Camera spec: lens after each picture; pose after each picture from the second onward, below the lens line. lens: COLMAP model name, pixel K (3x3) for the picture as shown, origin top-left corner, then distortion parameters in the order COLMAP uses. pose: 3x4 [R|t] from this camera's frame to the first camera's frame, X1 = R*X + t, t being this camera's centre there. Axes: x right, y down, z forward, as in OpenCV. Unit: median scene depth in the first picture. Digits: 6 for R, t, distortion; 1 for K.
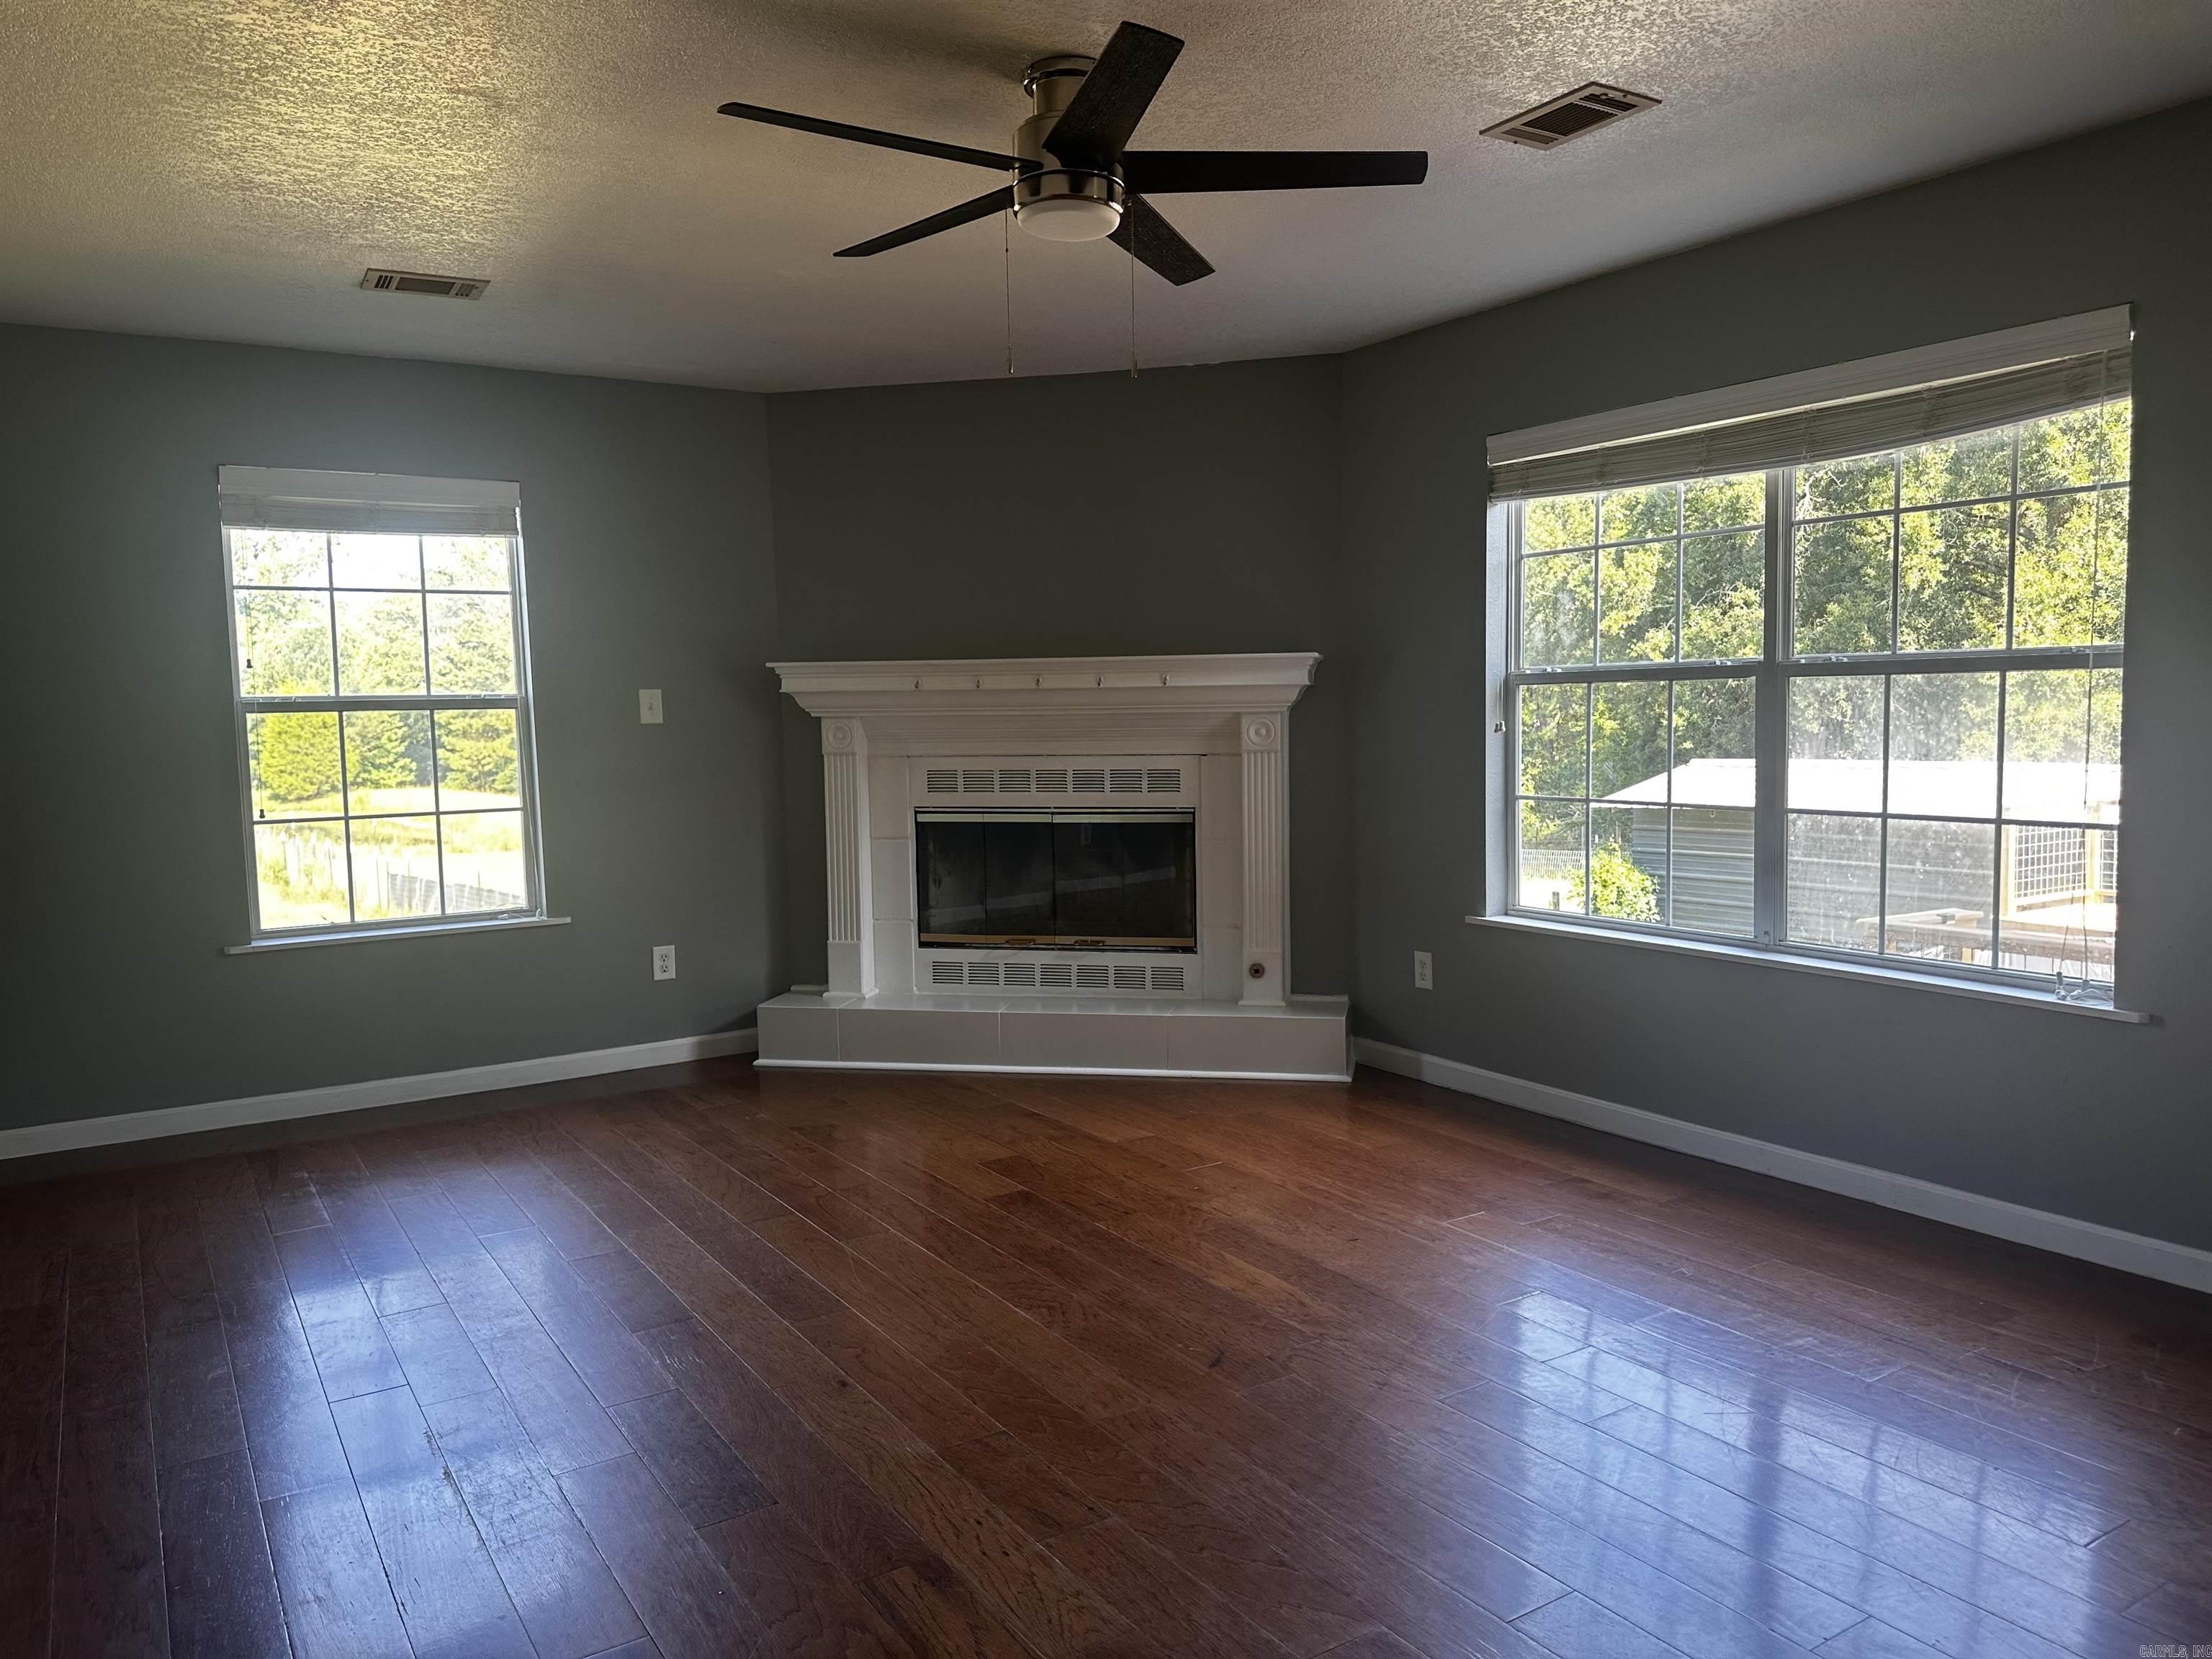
lens RADIAL K [[1540.9, 0, 1097.1], [0, 1540.9, 858.0], [0, 0, 1]] dist [0.128327, -0.195404]
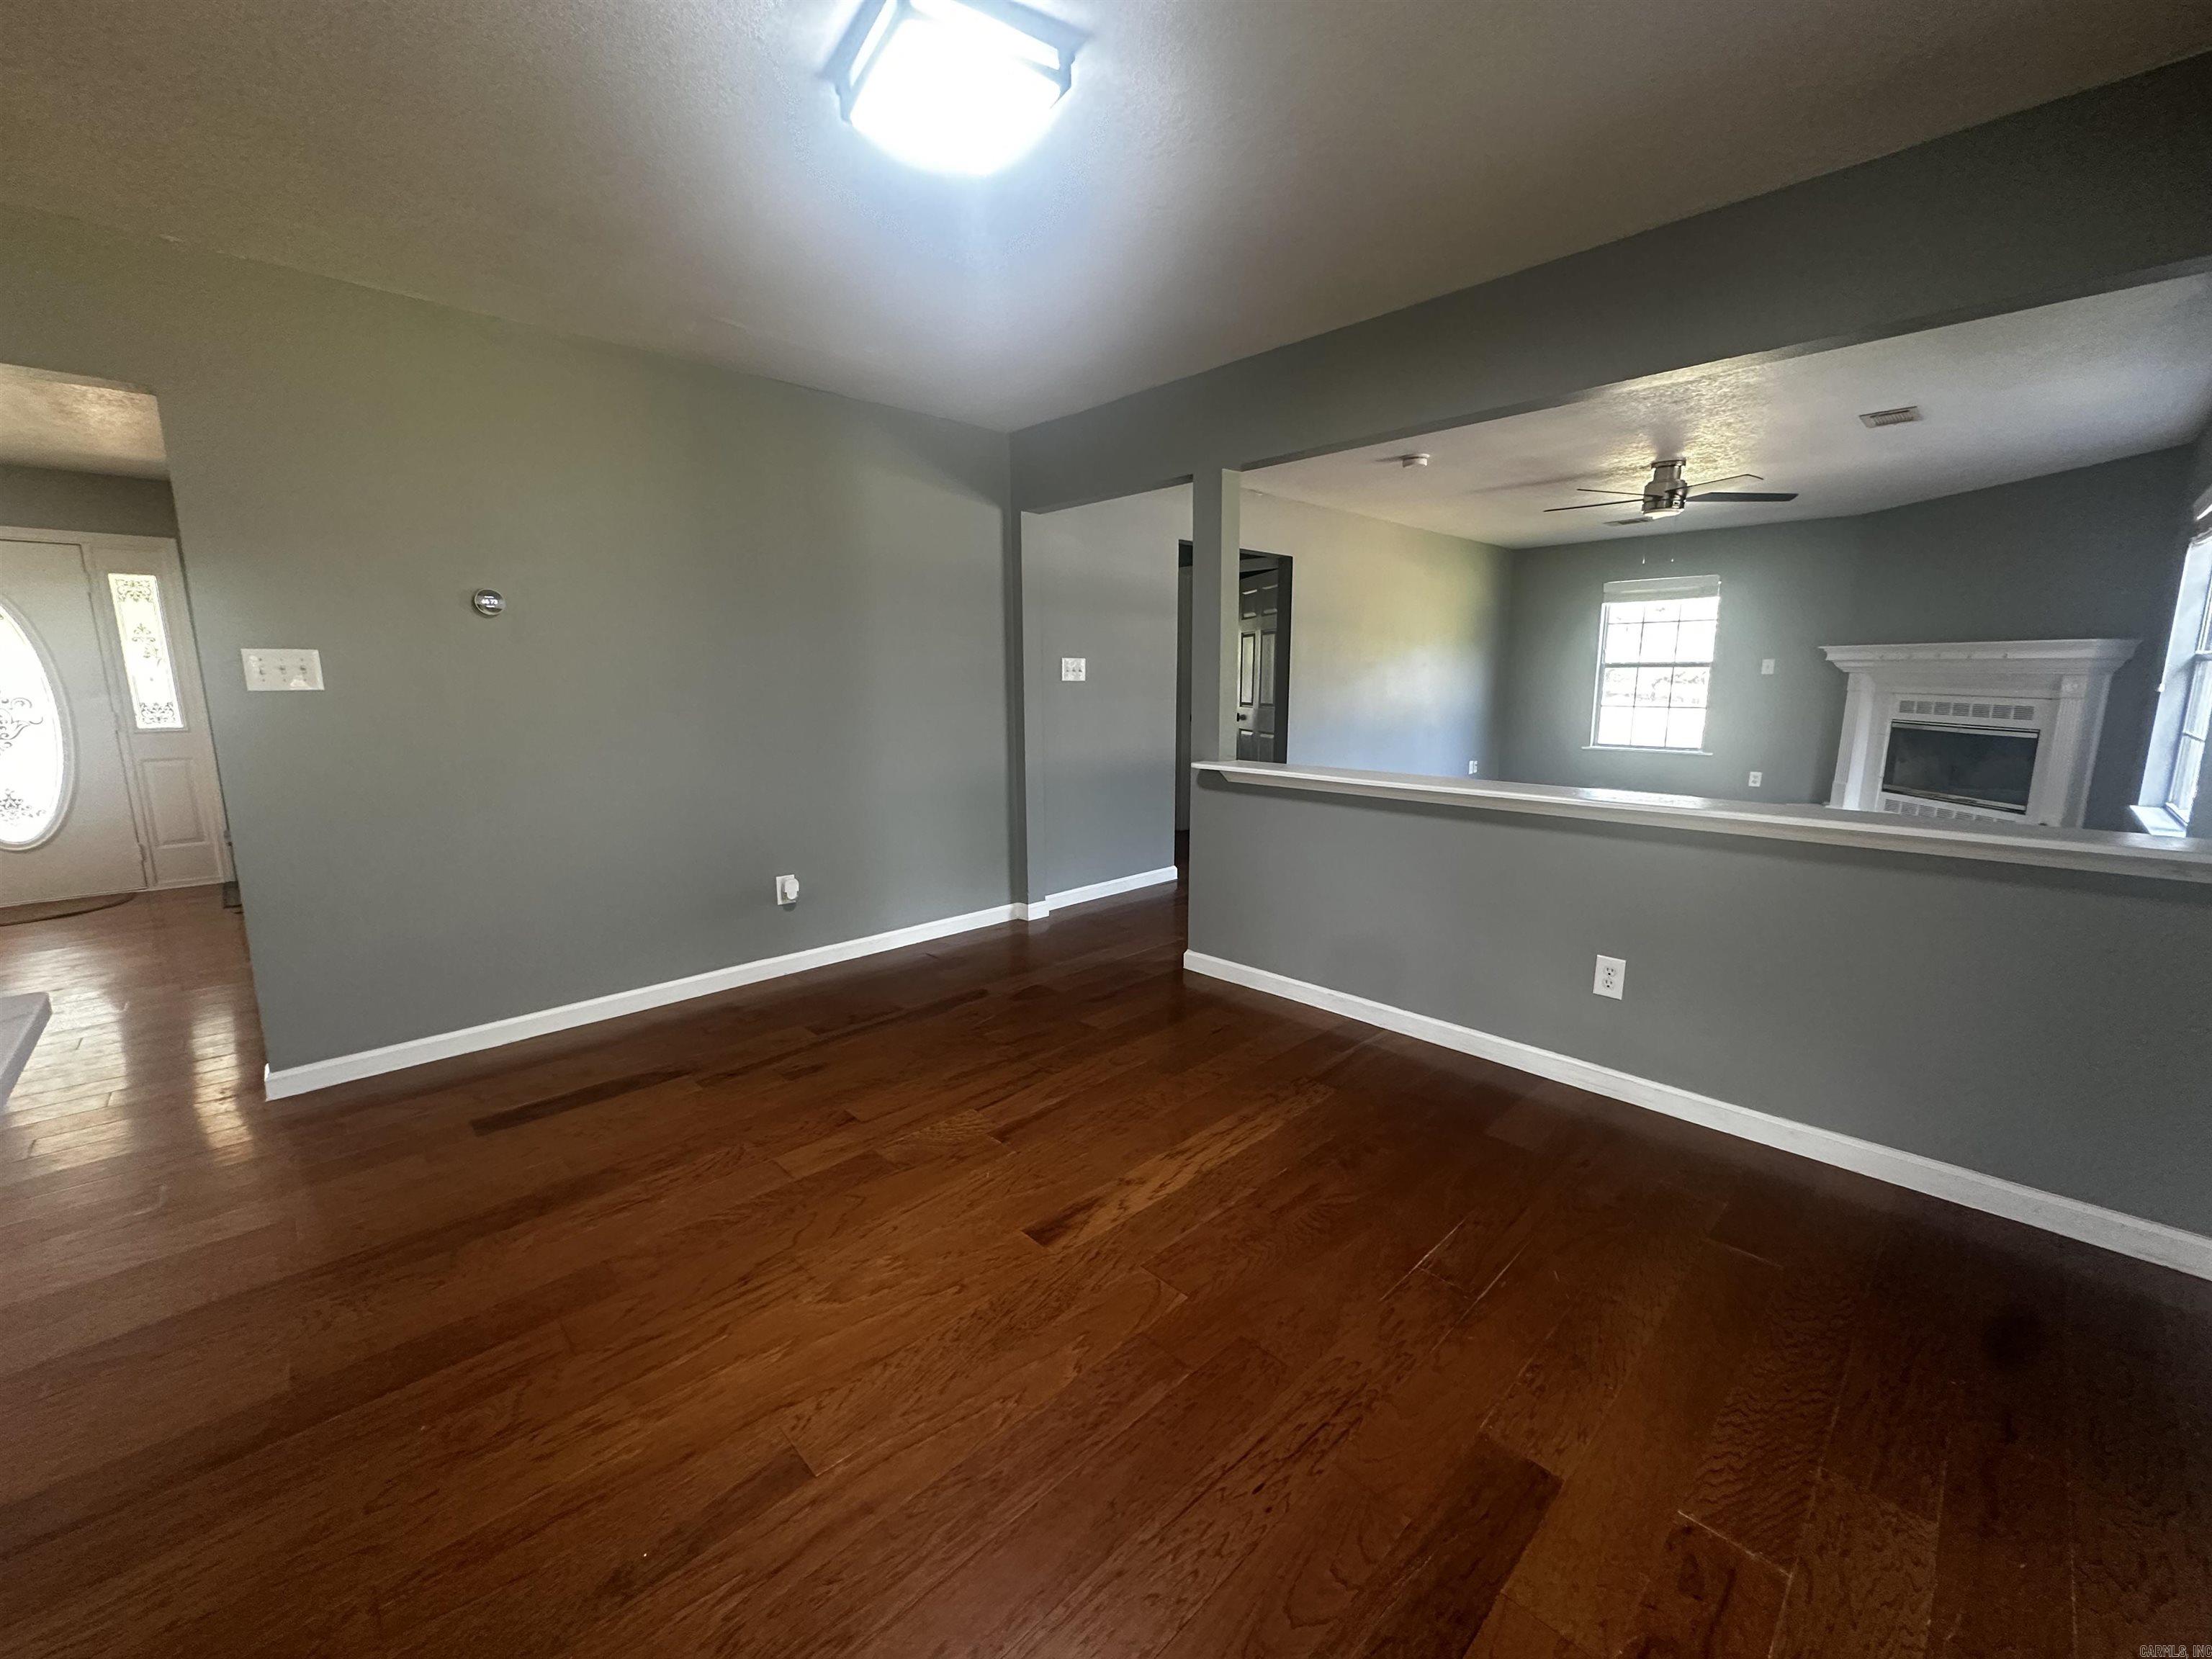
lens RADIAL K [[883.9, 0, 1106.0], [0, 883.9, 829.5], [0, 0, 1]] dist [-0.003270, 0.000164]
pose [[0.199827, 0.190421, -0.961150, 0.811134], [-0.095300, 0.980061, 0.174354, 0.004086], [0.975186, 0.056757, 0.213990, -0.212671]]
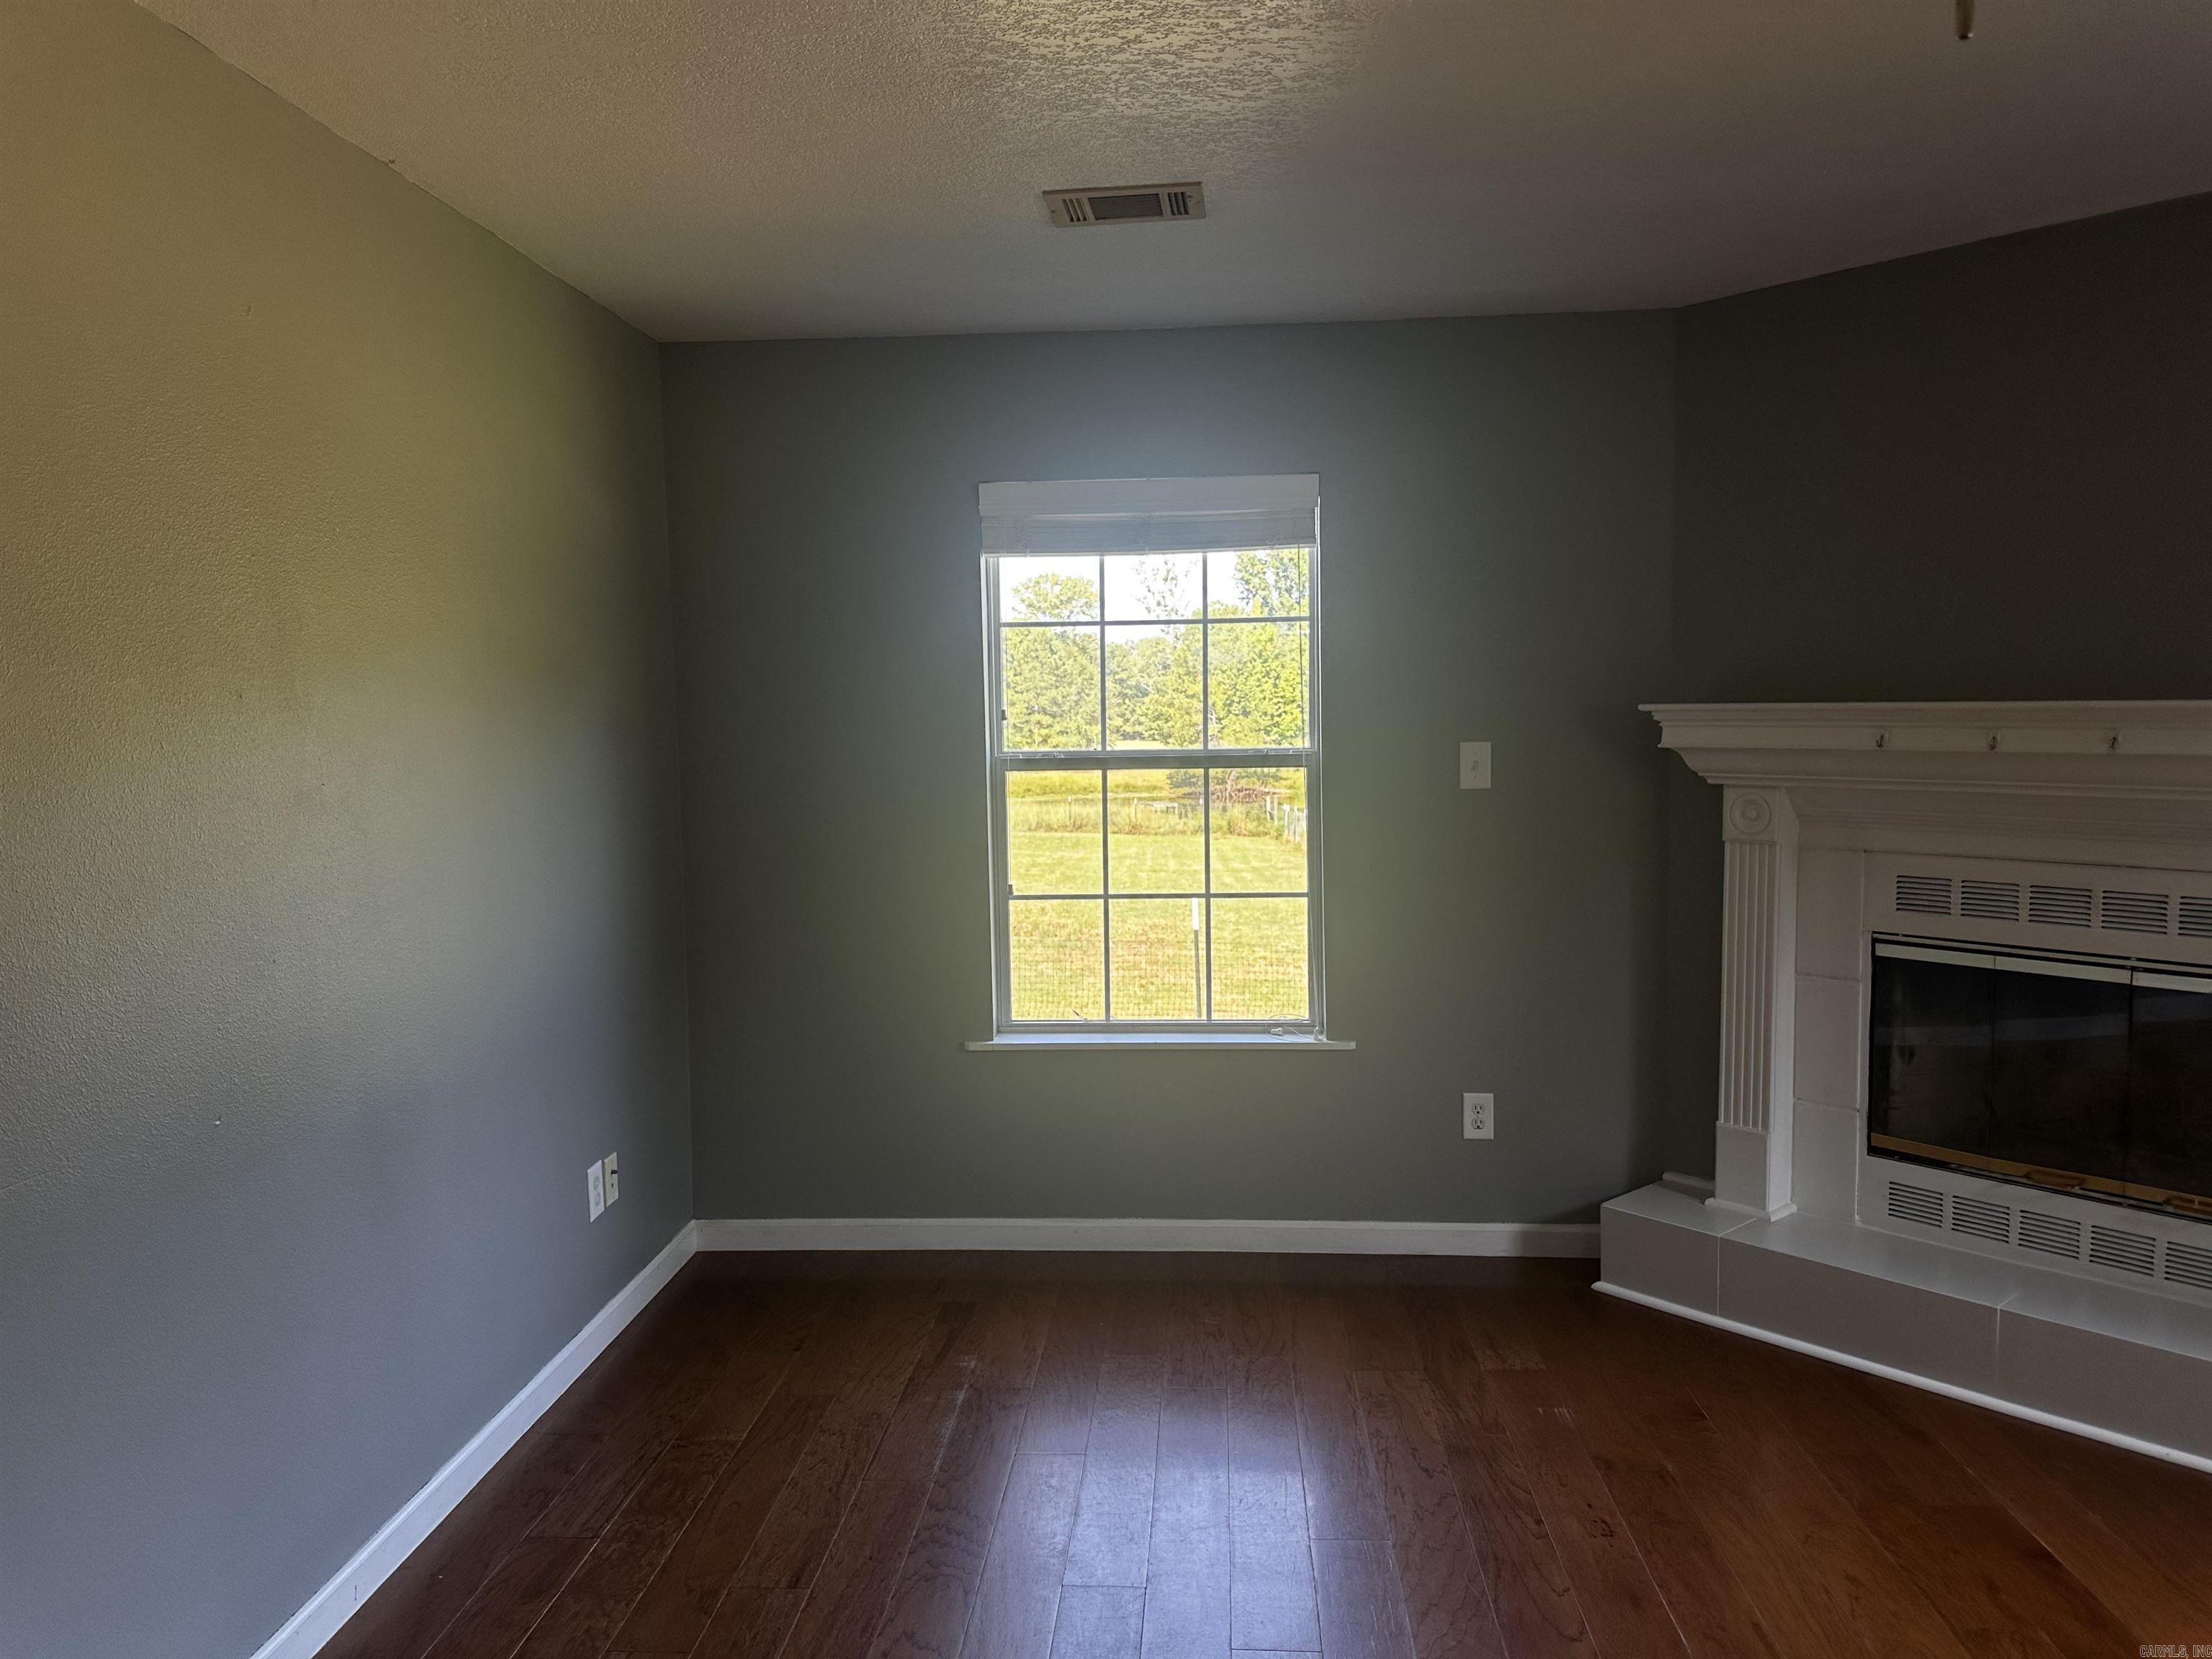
lens RADIAL K [[1504.2, 0, 1114.9], [0, 1504.2, 818.7], [0, 0, 1]] dist [0.046290, -0.081682]
pose [[0.802416, 0.048665, -0.594777, -0.001841], [-0.060072, 0.998194, 0.000630, -0.062580], [0.593734, 0.035224, 0.803890, 0.333810]]
